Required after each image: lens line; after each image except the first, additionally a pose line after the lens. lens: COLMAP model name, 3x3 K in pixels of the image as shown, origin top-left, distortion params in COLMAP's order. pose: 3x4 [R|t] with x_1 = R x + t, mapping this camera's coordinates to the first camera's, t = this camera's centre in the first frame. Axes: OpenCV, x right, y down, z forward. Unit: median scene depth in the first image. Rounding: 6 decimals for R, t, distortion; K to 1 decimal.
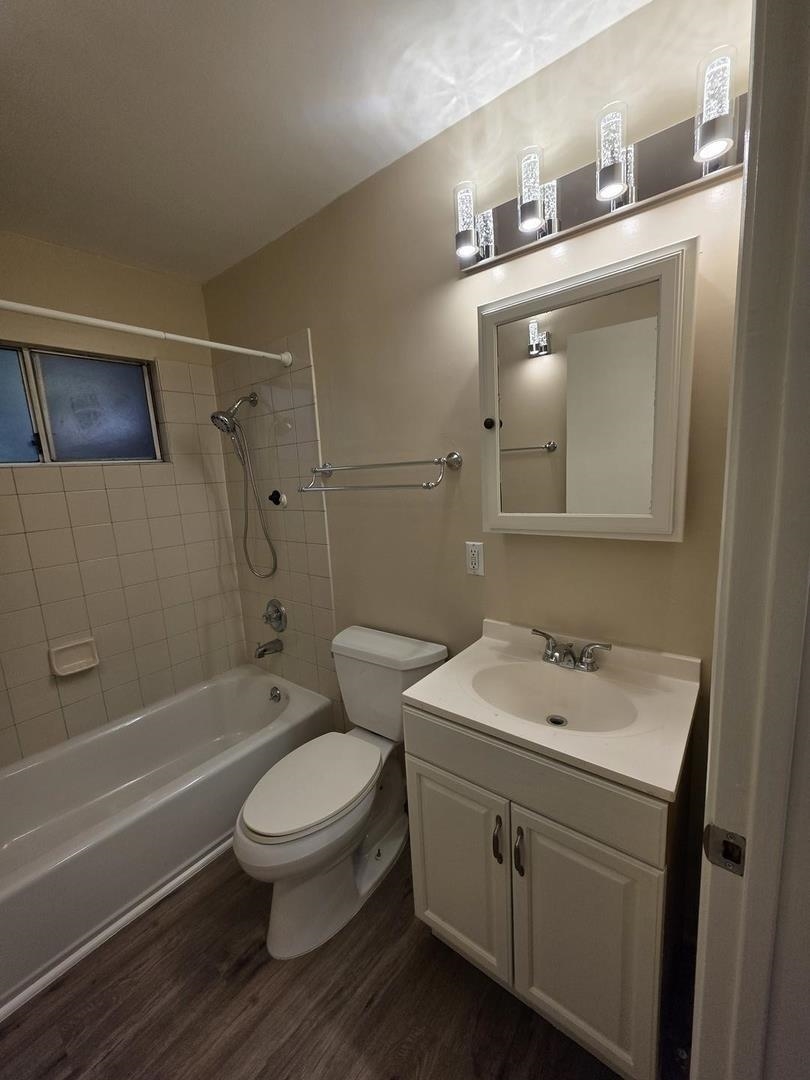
lens RADIAL K [[428.4, 0, 405.0], [0, 428.4, 540.0], [0, 0, 1]] dist [-0.000338, -0.000391]
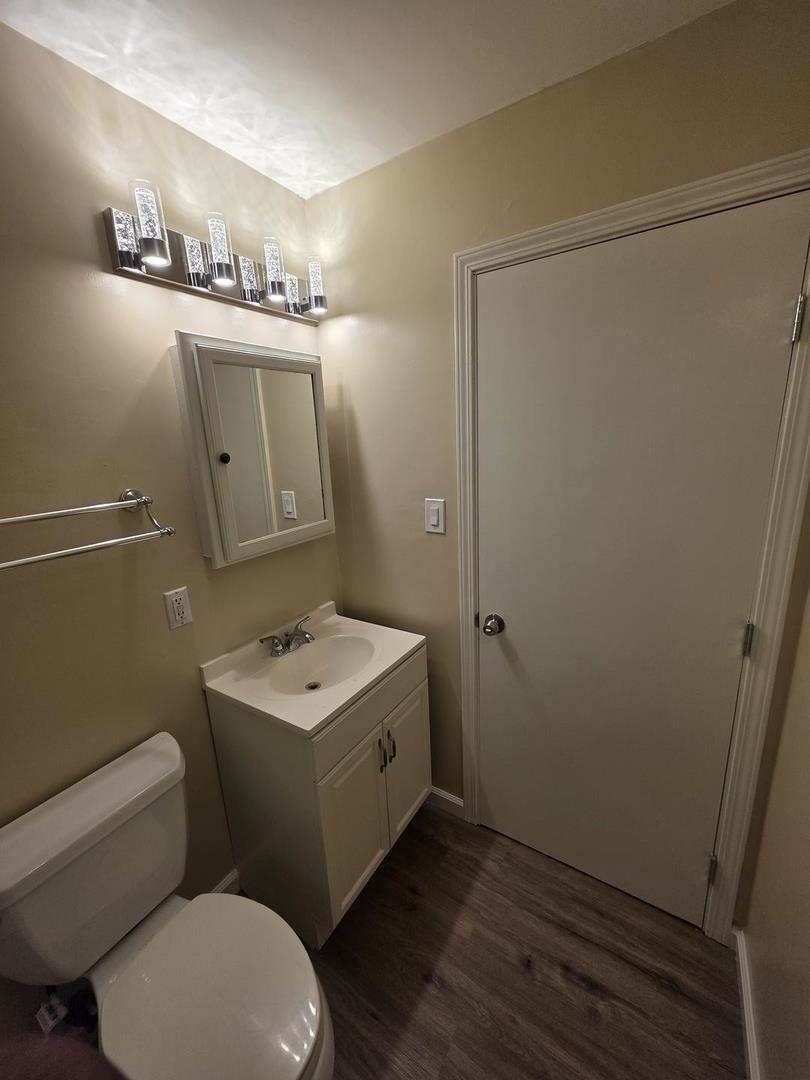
lens RADIAL K [[428.4, 0, 405.0], [0, 428.4, 540.0], [0, 0, 1]] dist [-0.000338, -0.000391]
pose [[-0.089094, -0.173249, 0.980840, -0.875796], [0.215386, 0.958105, 0.188798, -0.190548], [-0.972456, 0.228080, -0.048046, 0.695422]]
